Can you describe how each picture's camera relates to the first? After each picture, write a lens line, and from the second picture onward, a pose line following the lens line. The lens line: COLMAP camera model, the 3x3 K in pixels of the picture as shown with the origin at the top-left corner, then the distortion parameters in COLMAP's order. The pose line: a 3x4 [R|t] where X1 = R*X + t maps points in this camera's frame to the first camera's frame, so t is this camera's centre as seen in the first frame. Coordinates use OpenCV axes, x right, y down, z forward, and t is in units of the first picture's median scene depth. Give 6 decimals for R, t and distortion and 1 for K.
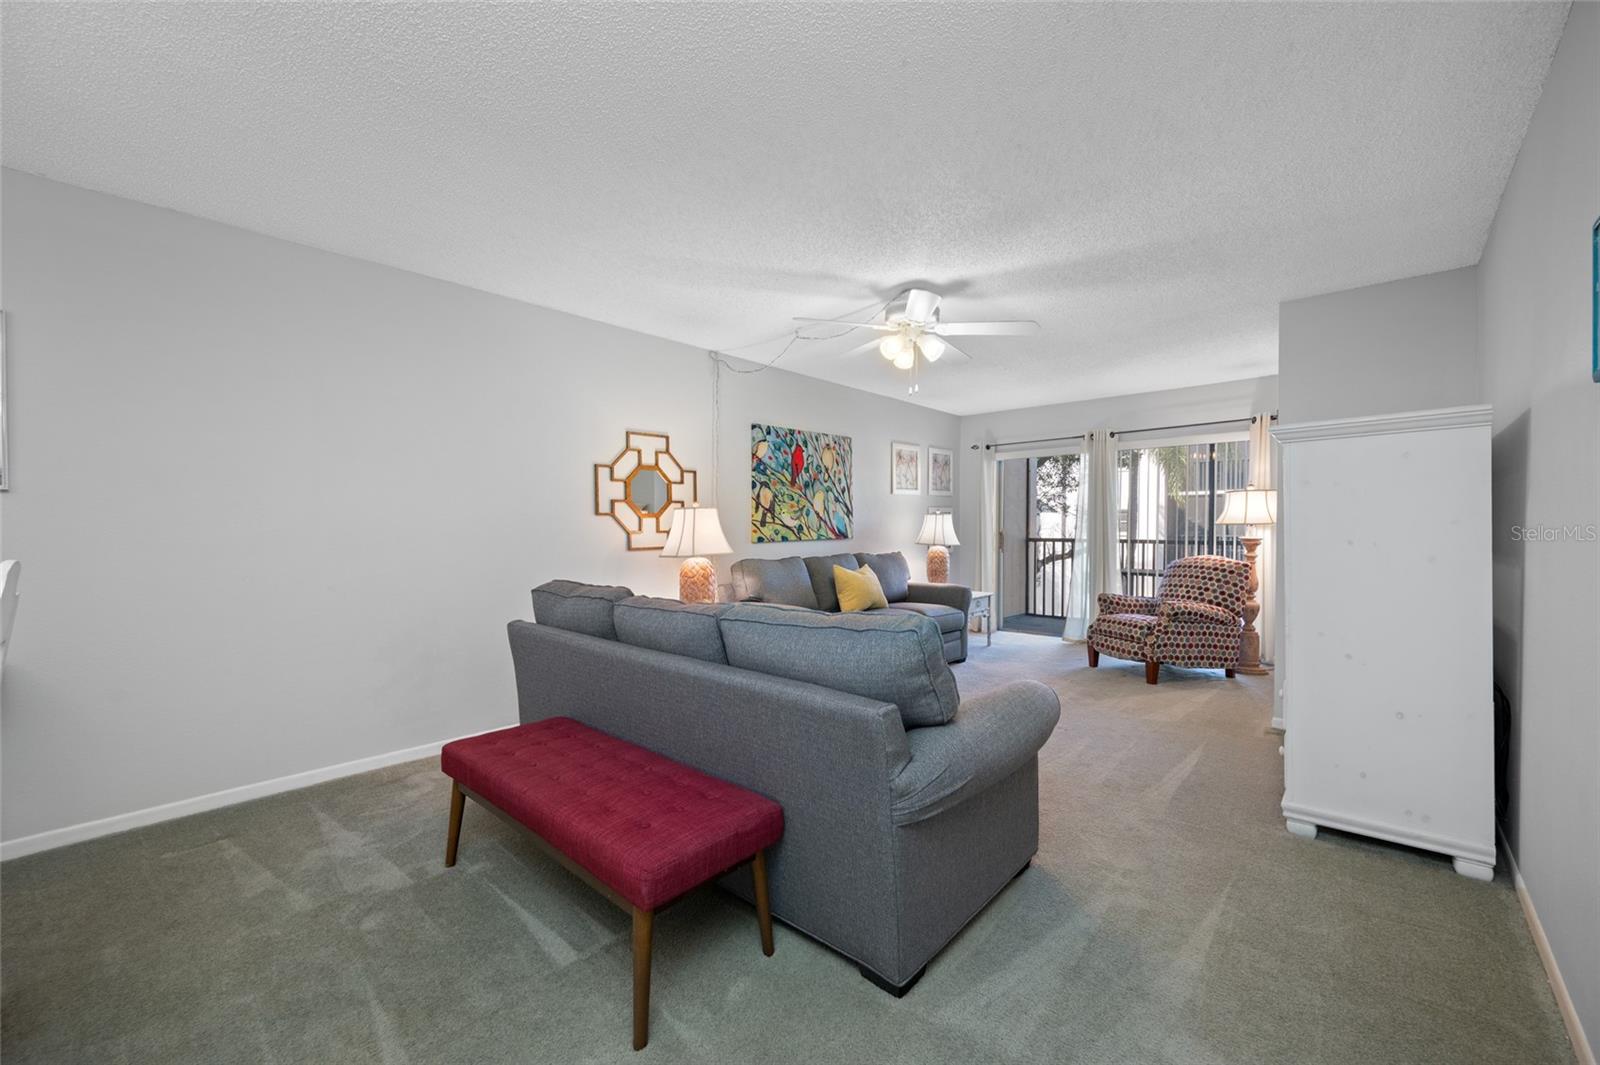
lens RADIAL K [[637.4, 0, 798.2], [0, 637.4, 539.8], [0, 0, 1]] dist [0.000312, 0.000177]
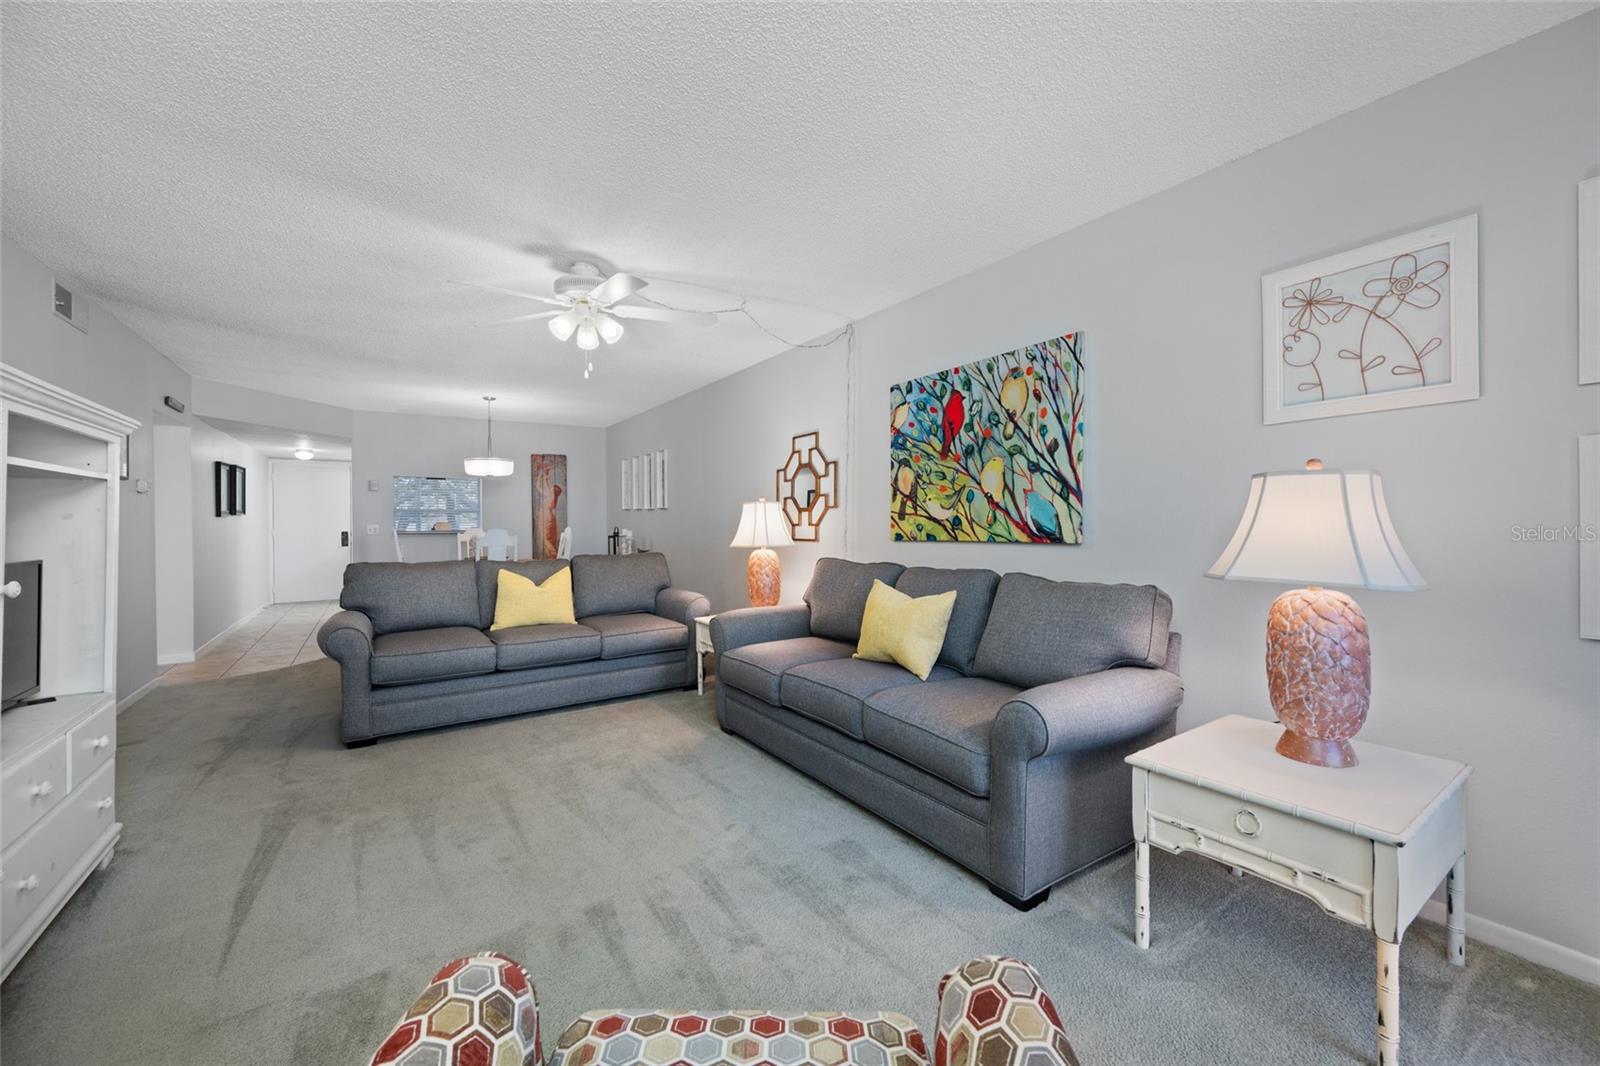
lens RADIAL K [[627.3, 0, 798.5], [0, 627.3, 521.1], [0, 0, 1]] dist [0.002366, -0.000598]
pose [[-0.242829, 0.006586, -0.970047, 0.643405], [-0.013029, 0.999865, 0.010050, -0.023429], [0.969982, 0.015079, -0.242710, 0.997973]]
